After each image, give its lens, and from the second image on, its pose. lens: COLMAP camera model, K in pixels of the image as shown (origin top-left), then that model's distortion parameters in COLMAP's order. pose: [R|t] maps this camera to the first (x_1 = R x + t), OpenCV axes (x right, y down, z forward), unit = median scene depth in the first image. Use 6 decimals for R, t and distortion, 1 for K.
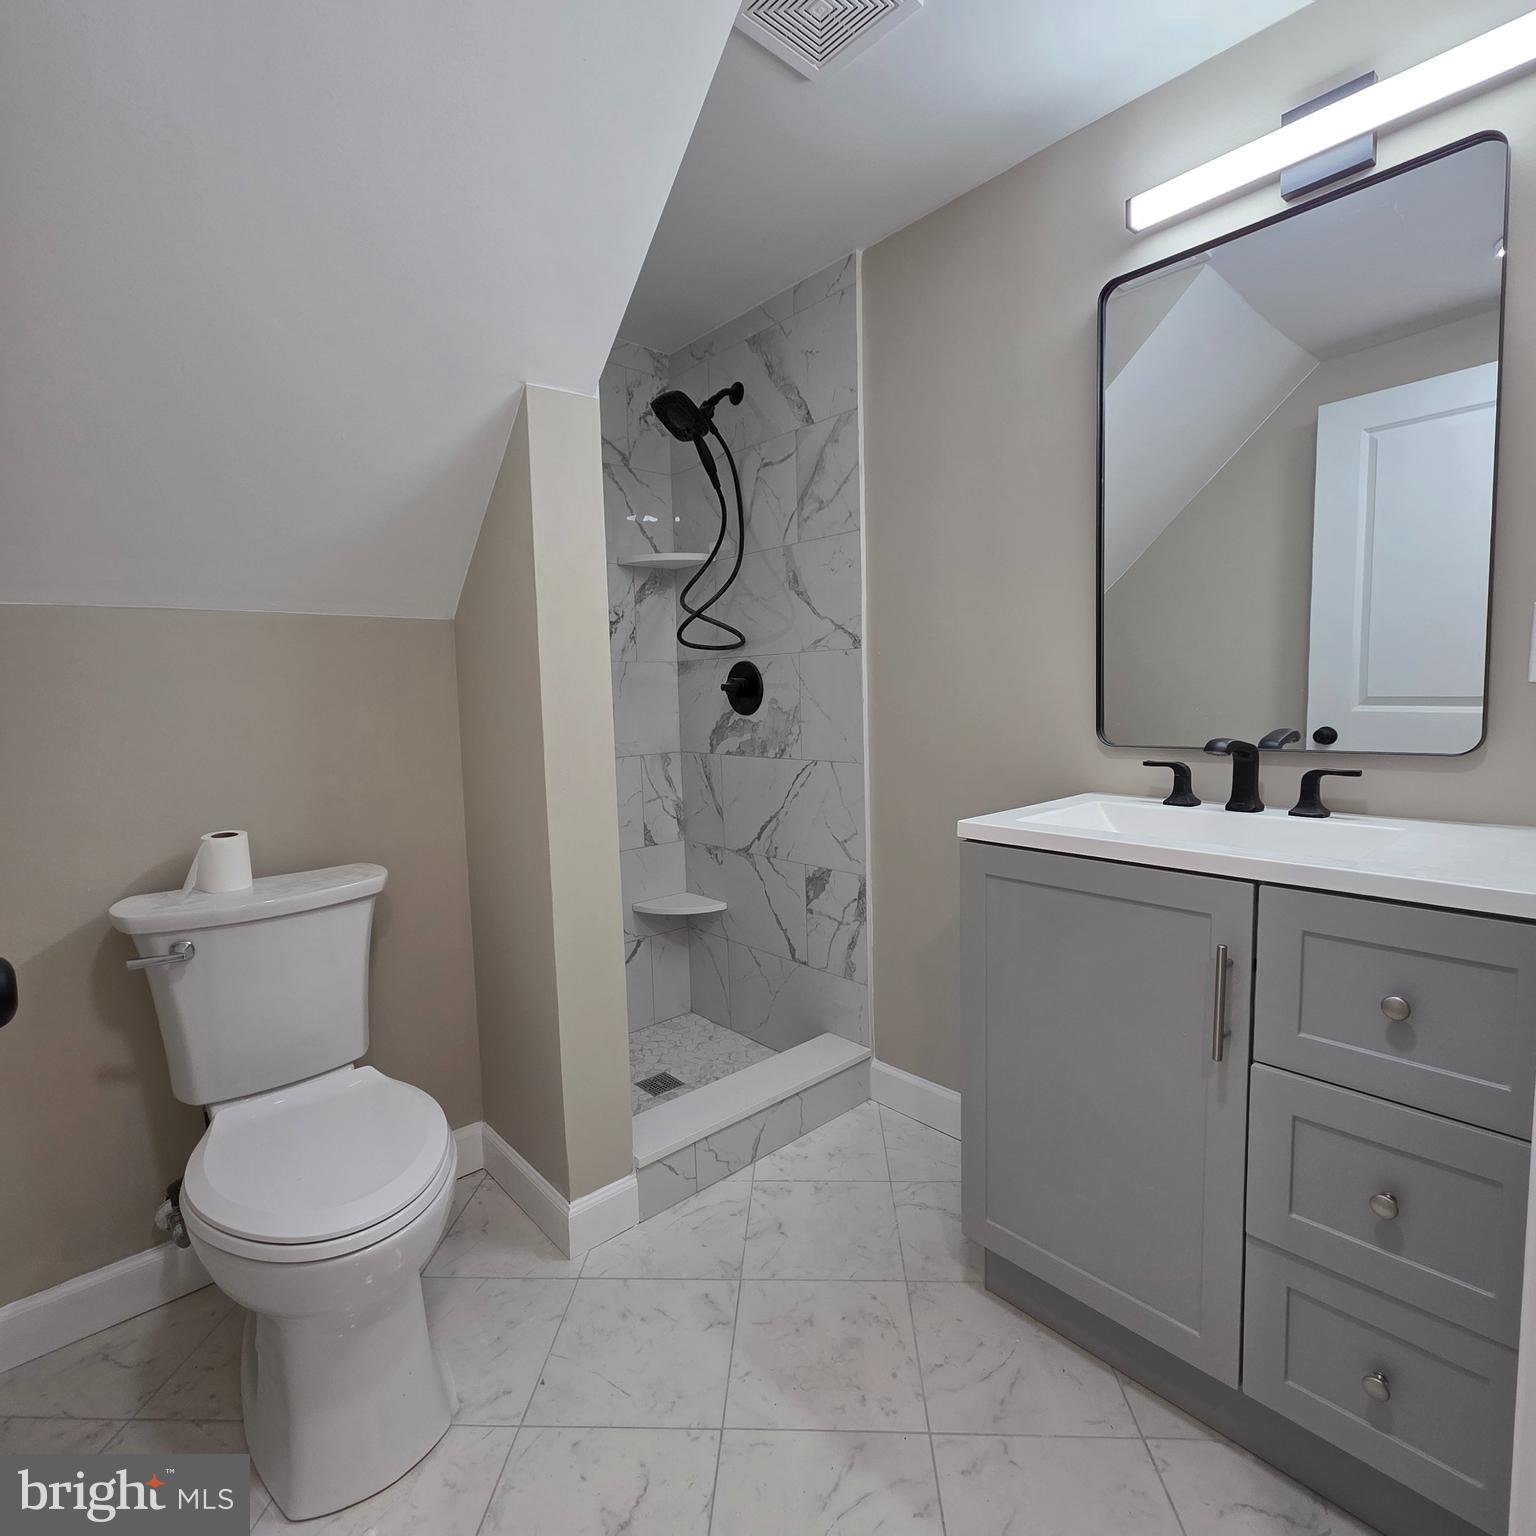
lens RADIAL K [[810.8, 0, 769.0], [0, 810.8, 769.9], [0, 0, 1]] dist [-0.004126, 0.000554]
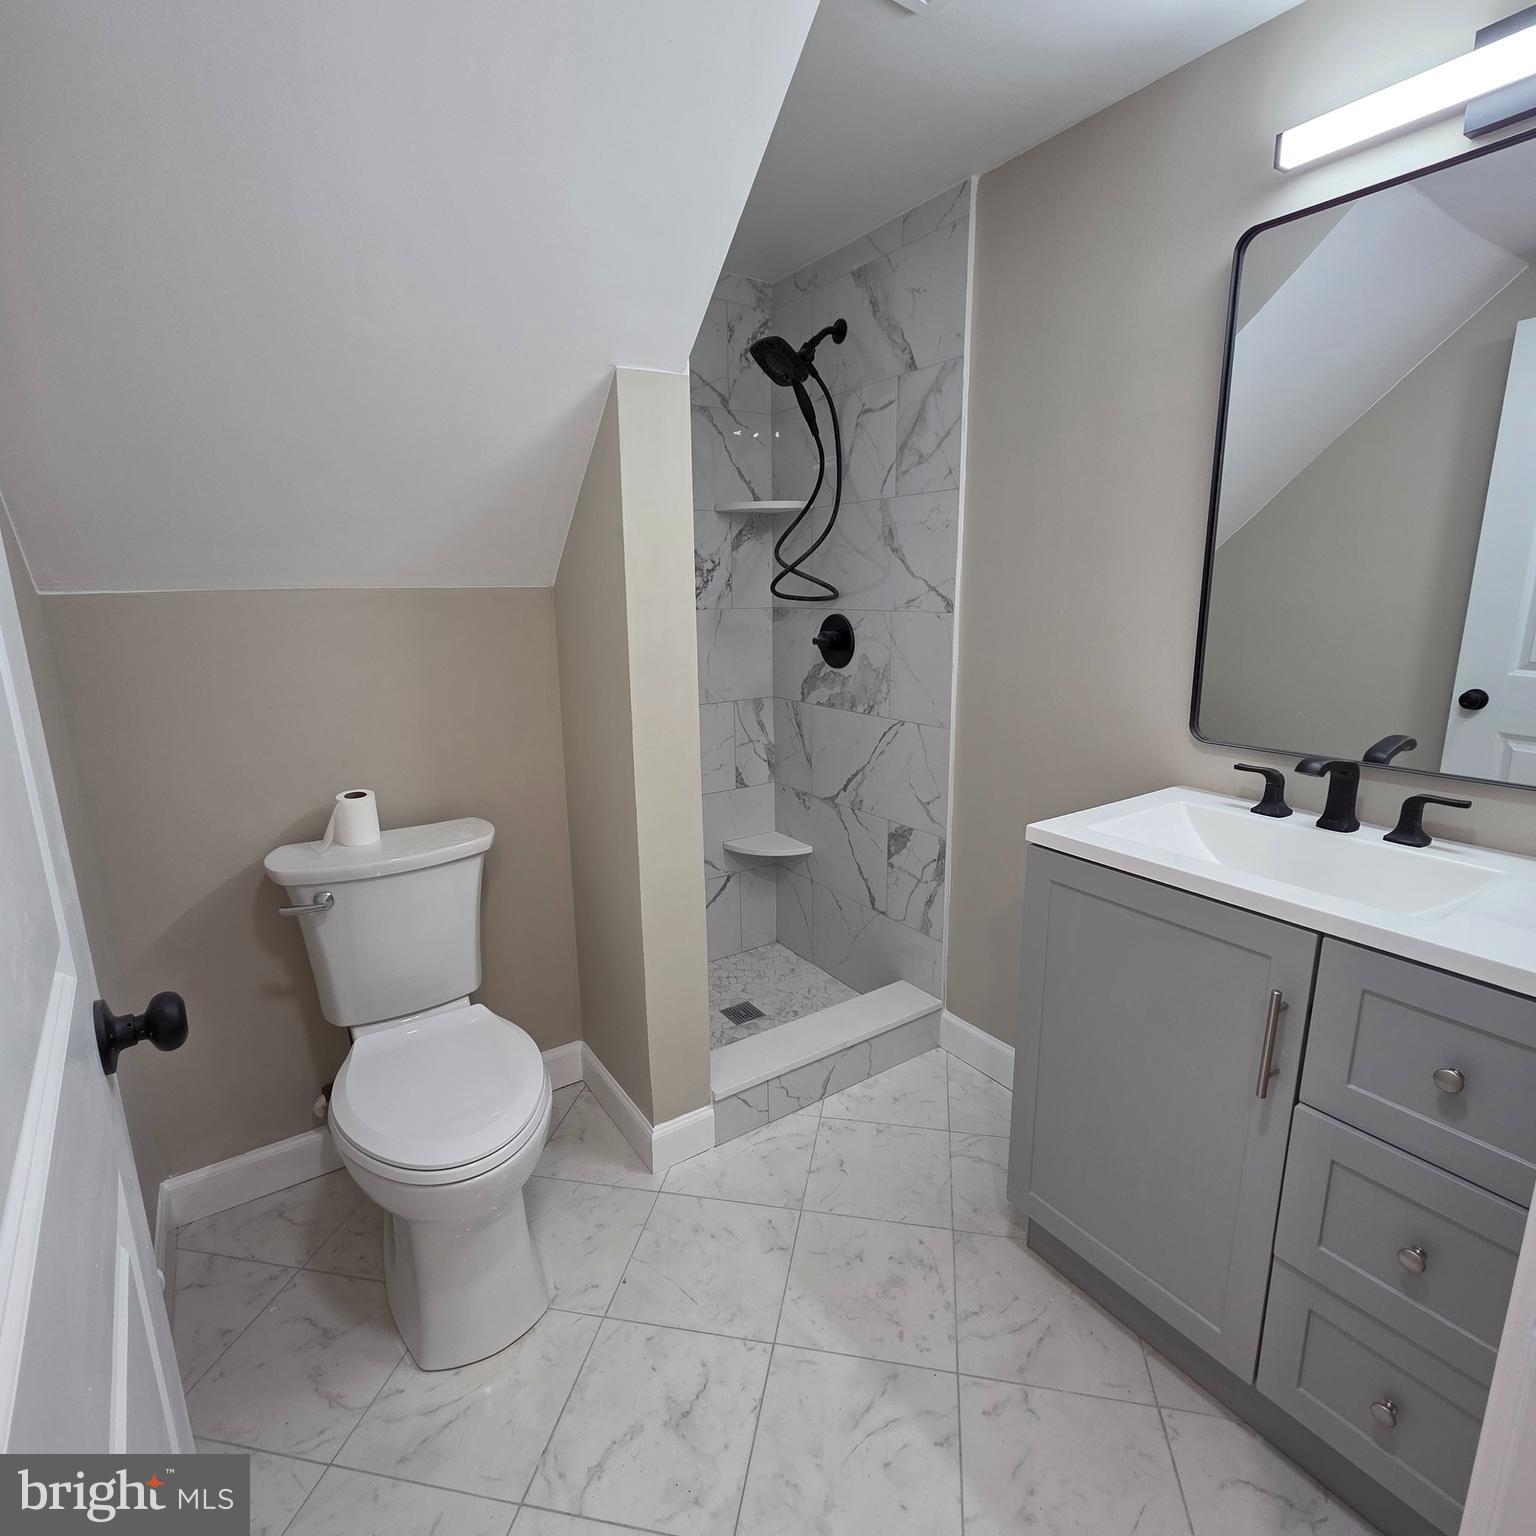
lens RADIAL K [[810.8, 0, 771.1], [0, 810.8, 762.5], [0, 0, 1]] dist [-0.004126, 0.000554]
pose [[0.990593, 0.044970, -0.129241, 0.041356], [-0.028251, 0.991321, 0.128394, -0.124798], [0.133894, -0.123535, 0.983266, -0.022206]]
